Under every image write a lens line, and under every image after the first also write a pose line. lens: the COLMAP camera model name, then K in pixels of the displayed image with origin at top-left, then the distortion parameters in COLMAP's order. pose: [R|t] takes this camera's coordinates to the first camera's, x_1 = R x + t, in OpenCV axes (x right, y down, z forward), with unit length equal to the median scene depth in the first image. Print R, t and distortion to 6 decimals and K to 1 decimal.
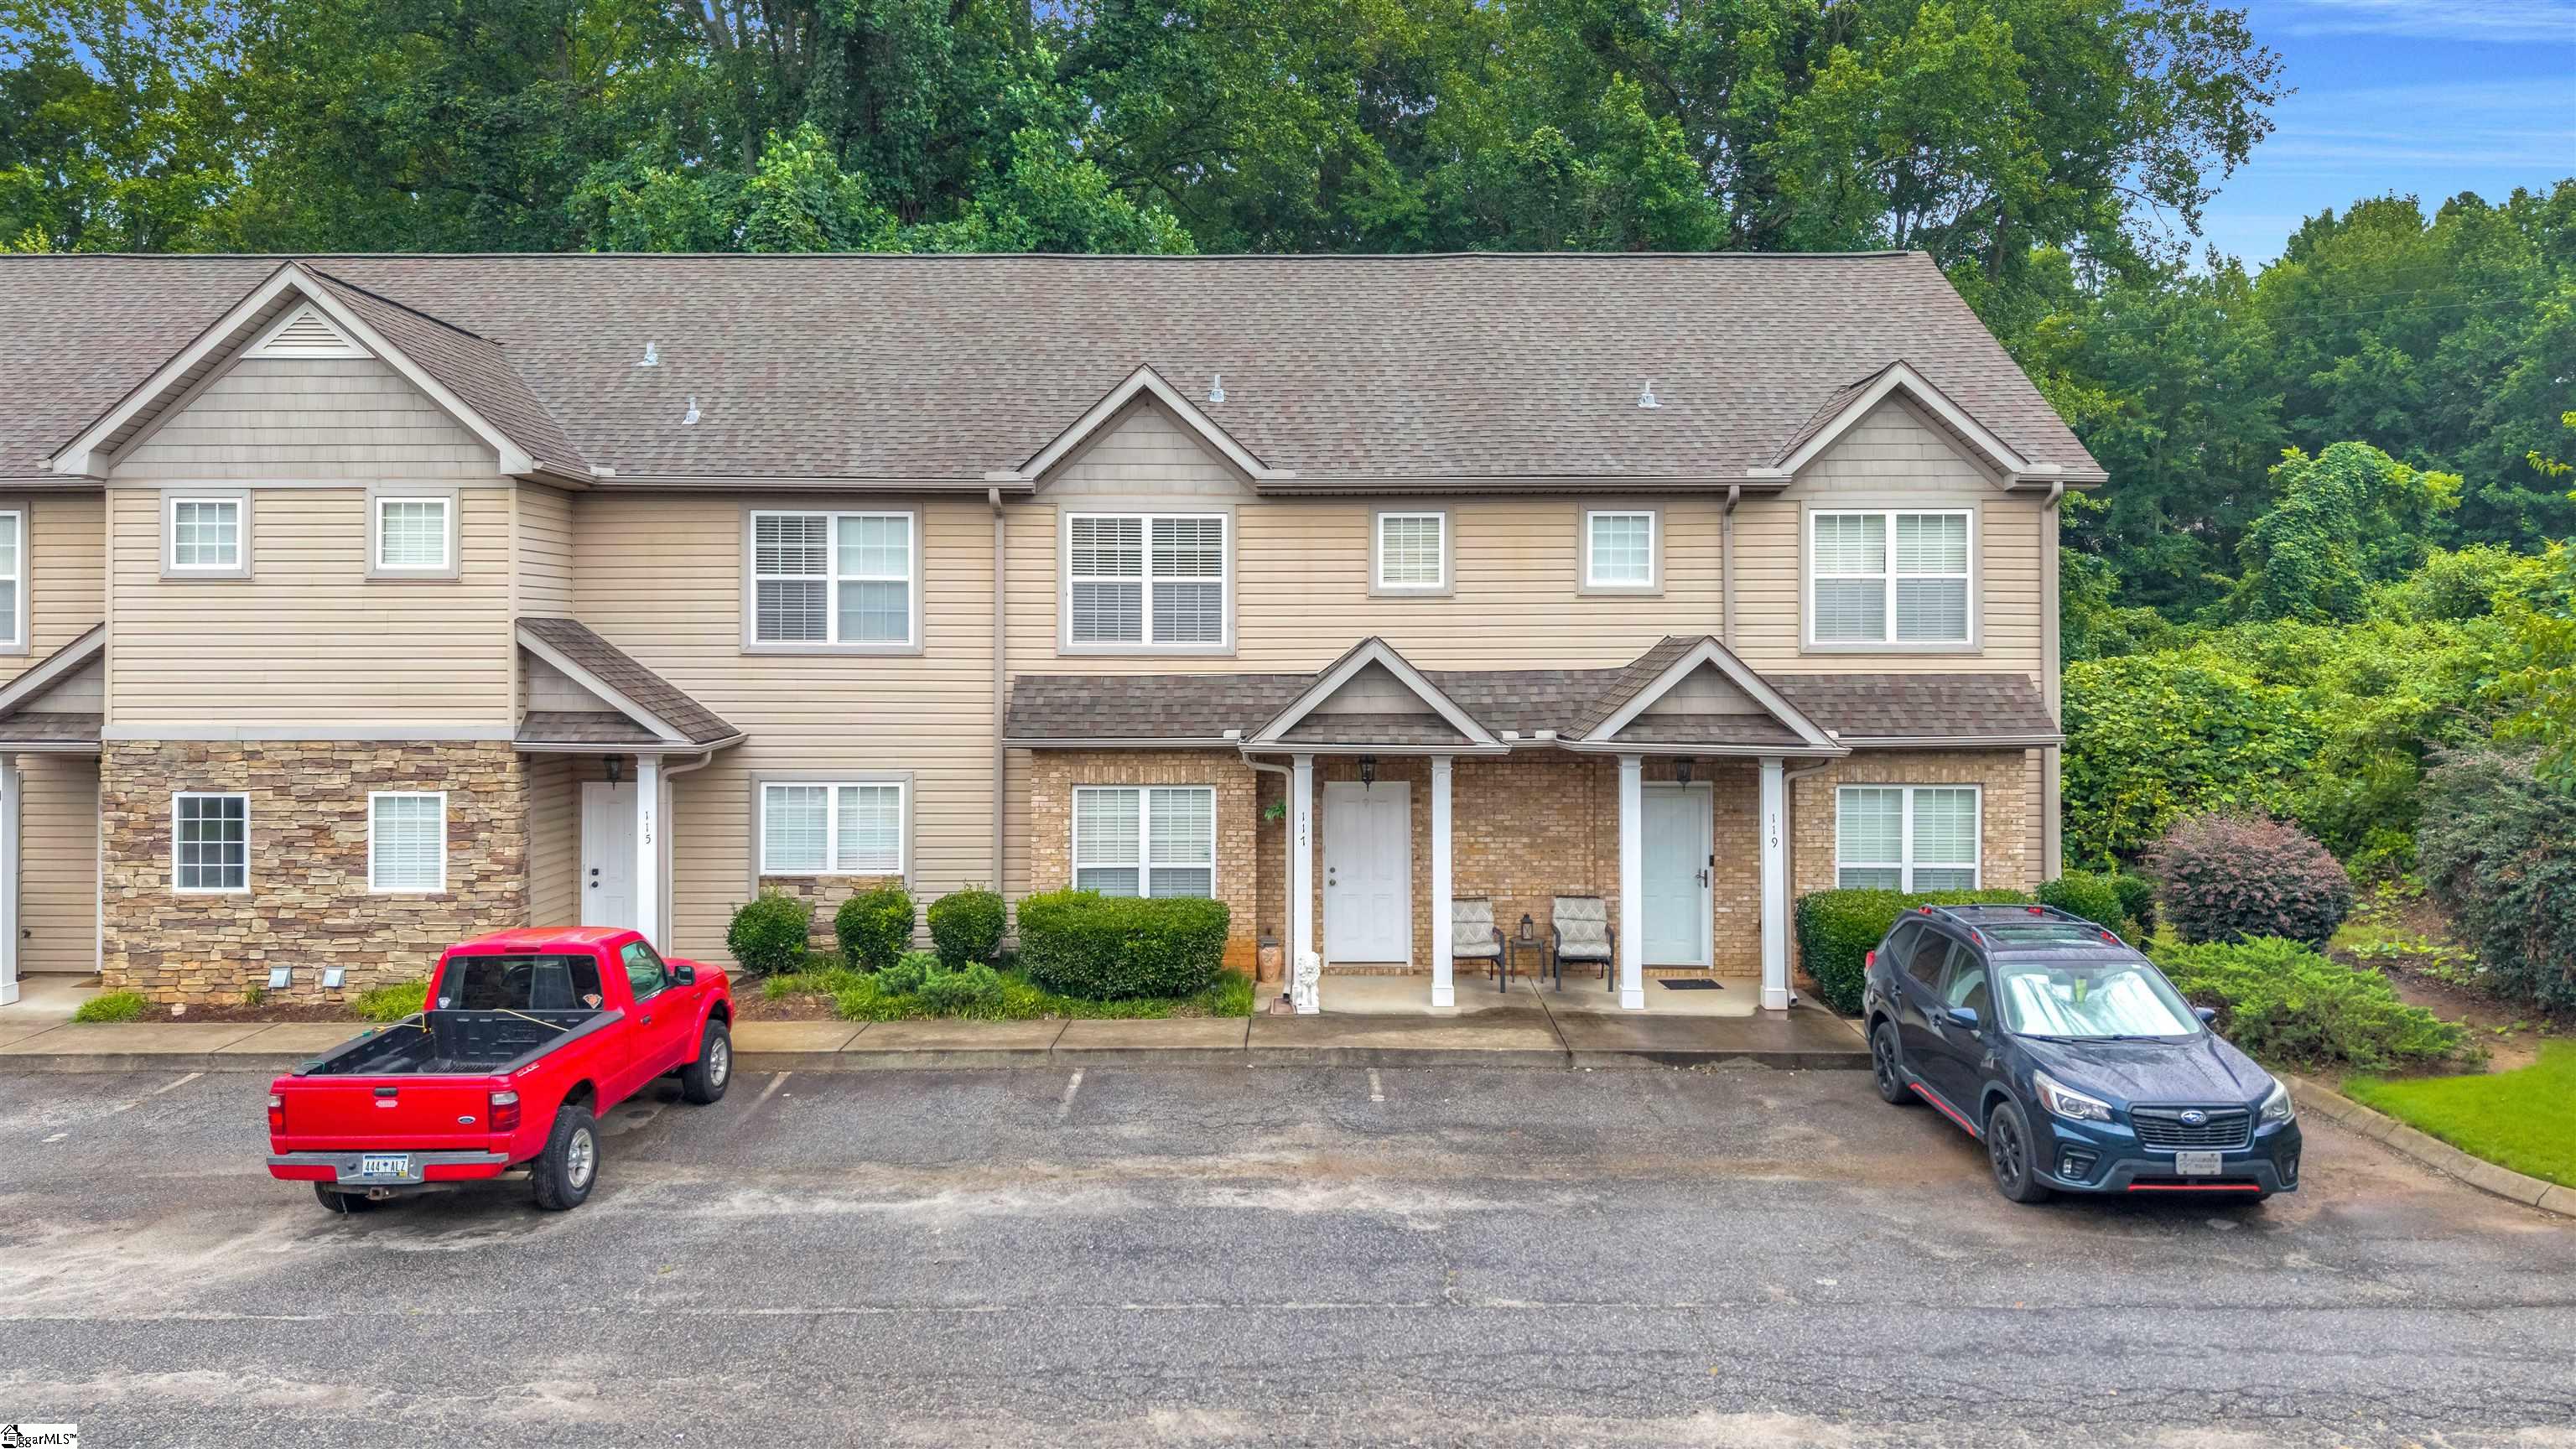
lens RADIAL K [[1753.7, 0, 1288.4], [0, 1753.7, 648.4], [0, 0, 1]] dist [0.036078, -0.040734]
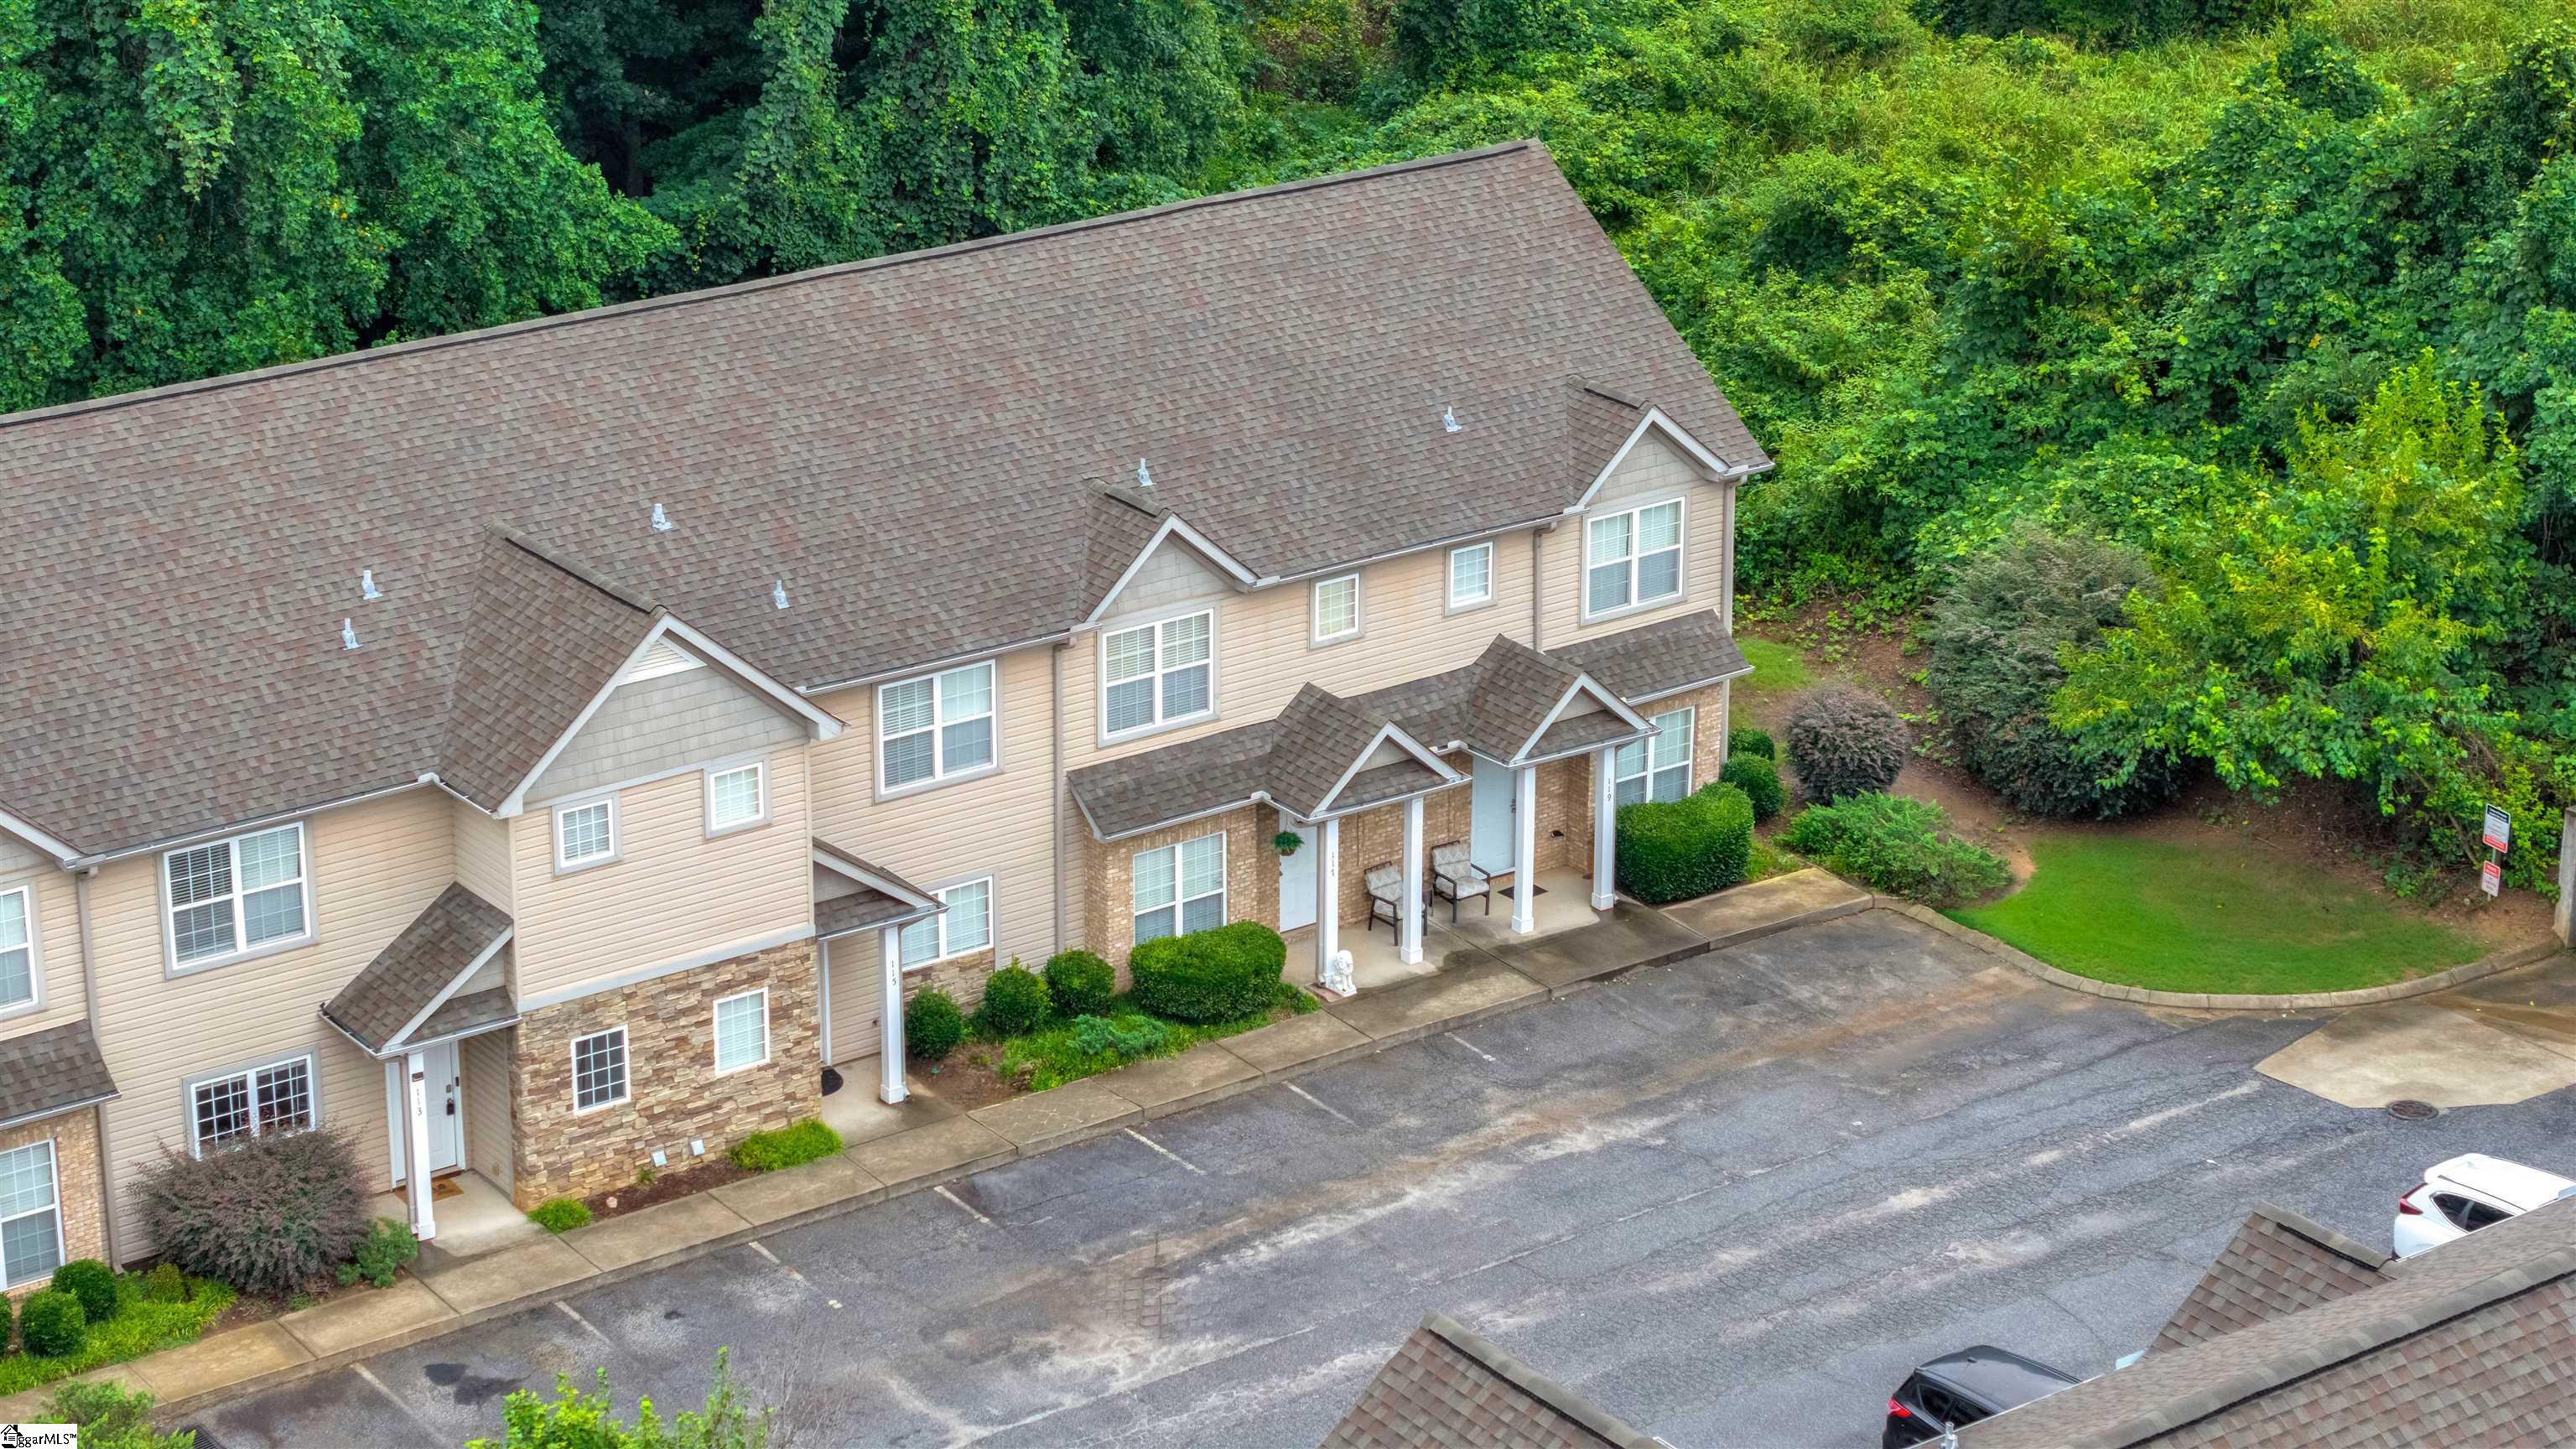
lens RADIAL K [[5146.7, 0, 1288.0], [0, 5146.7, 724.5], [0, 0, 1]] dist [-0.096743, -0.021767]
pose [[0.804198, -0.205004, 0.557888, -2.006573], [-0.003340, 0.937060, 0.349151, -1.252172], [-0.594352, -0.282650, 0.752897, -1.731730]]
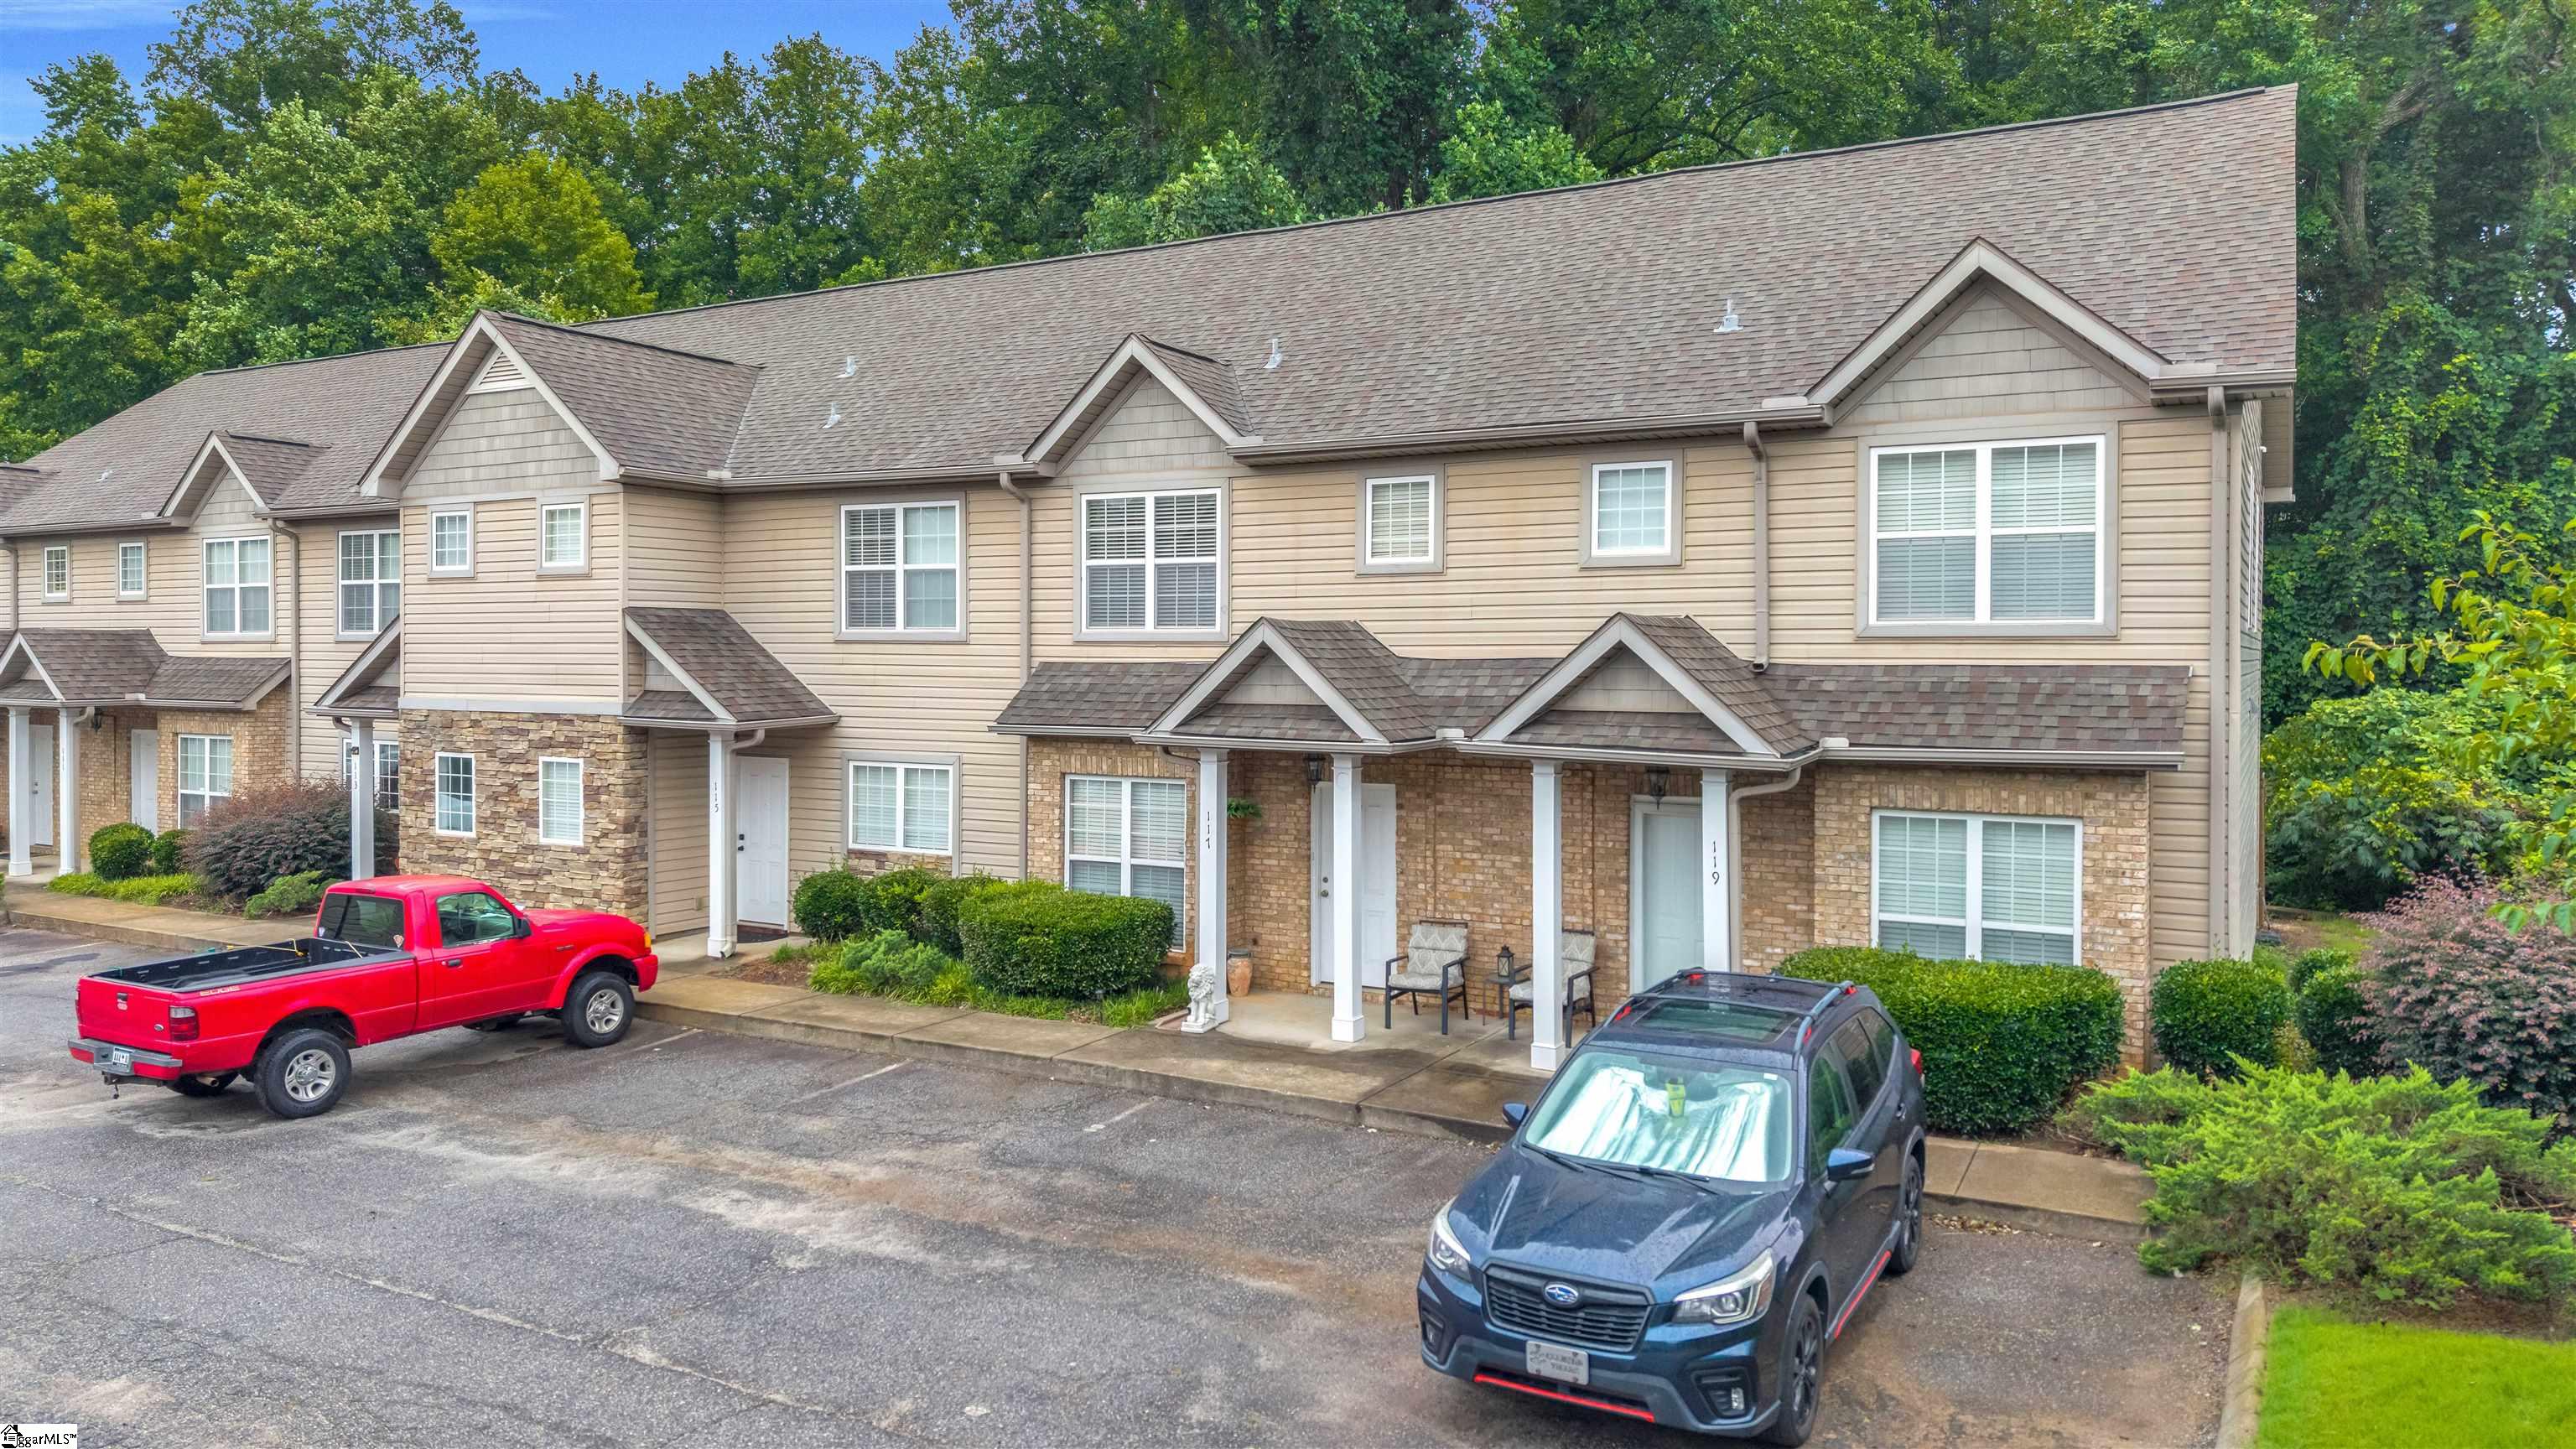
lens RADIAL K [[1739.6, 0, 1289.4], [0, 1739.6, 683.2], [0, 0, 1]] dist [0.027223, -0.031651]
pose [[0.869588, 0.010343, -0.493669, 0.457858], [-0.002474, 0.999859, 0.016590, 0.011022], [0.493771, -0.013205, 0.869492, 0.221446]]
